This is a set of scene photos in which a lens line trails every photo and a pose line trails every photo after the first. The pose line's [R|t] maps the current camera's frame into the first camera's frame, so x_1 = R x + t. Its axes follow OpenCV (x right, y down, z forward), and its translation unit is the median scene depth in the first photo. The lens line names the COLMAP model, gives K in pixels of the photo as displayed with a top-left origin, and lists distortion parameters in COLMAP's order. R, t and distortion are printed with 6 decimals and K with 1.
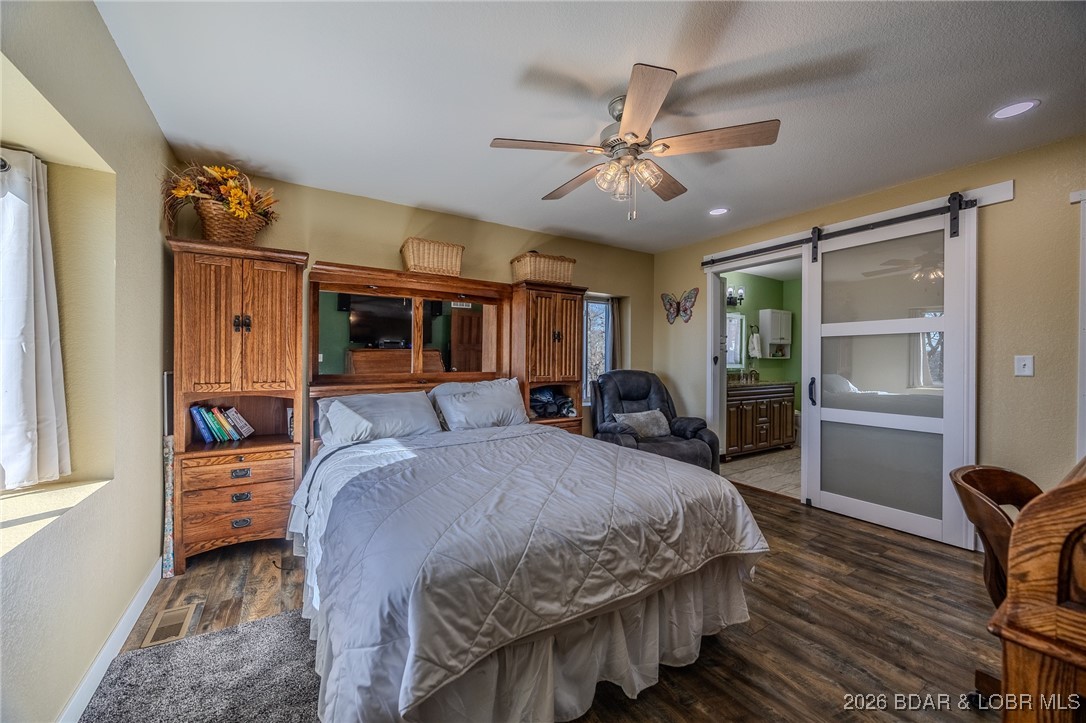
lens RADIAL K [[411.1, 0, 547.6], [0, 411.1, 359.5], [0, 0, 1]] dist [-0.004274, -0.000379]
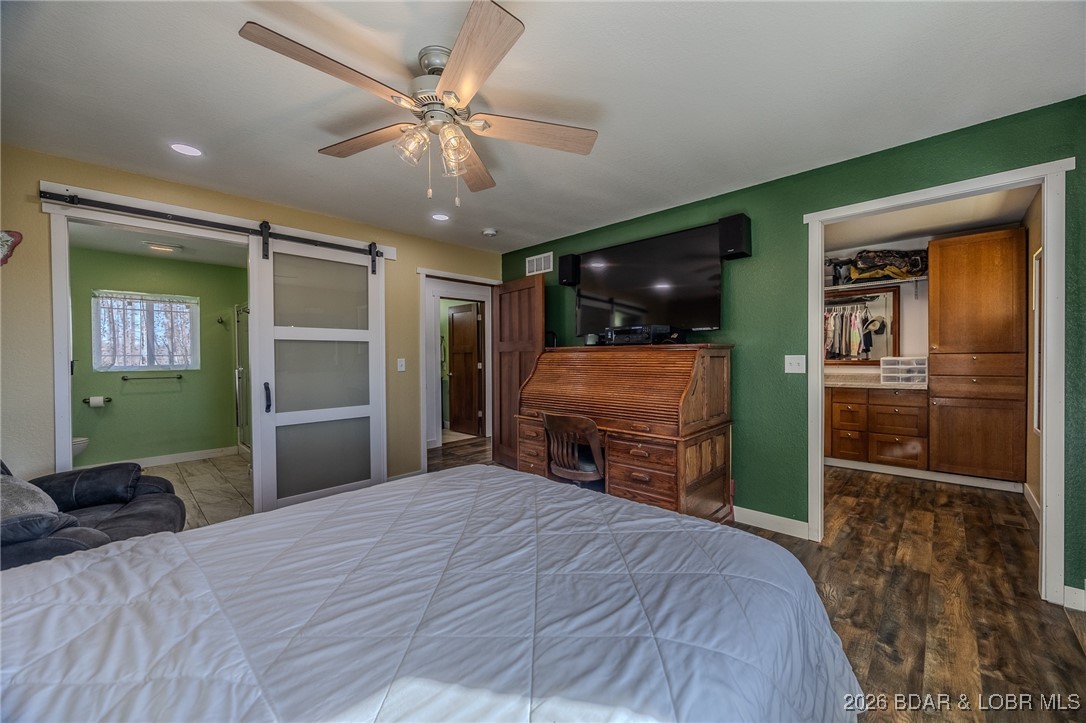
lens RADIAL K [[411.1, 0, 546.5], [0, 411.1, 363.0], [0, 0, 1]] dist [-0.004274, -0.000379]
pose [[-0.232403, -0.015322, 0.972499, -0.417042], [0.005955, 0.999835, 0.017176, -0.012982], [-0.972601, 0.009783, -0.232274, 0.609437]]
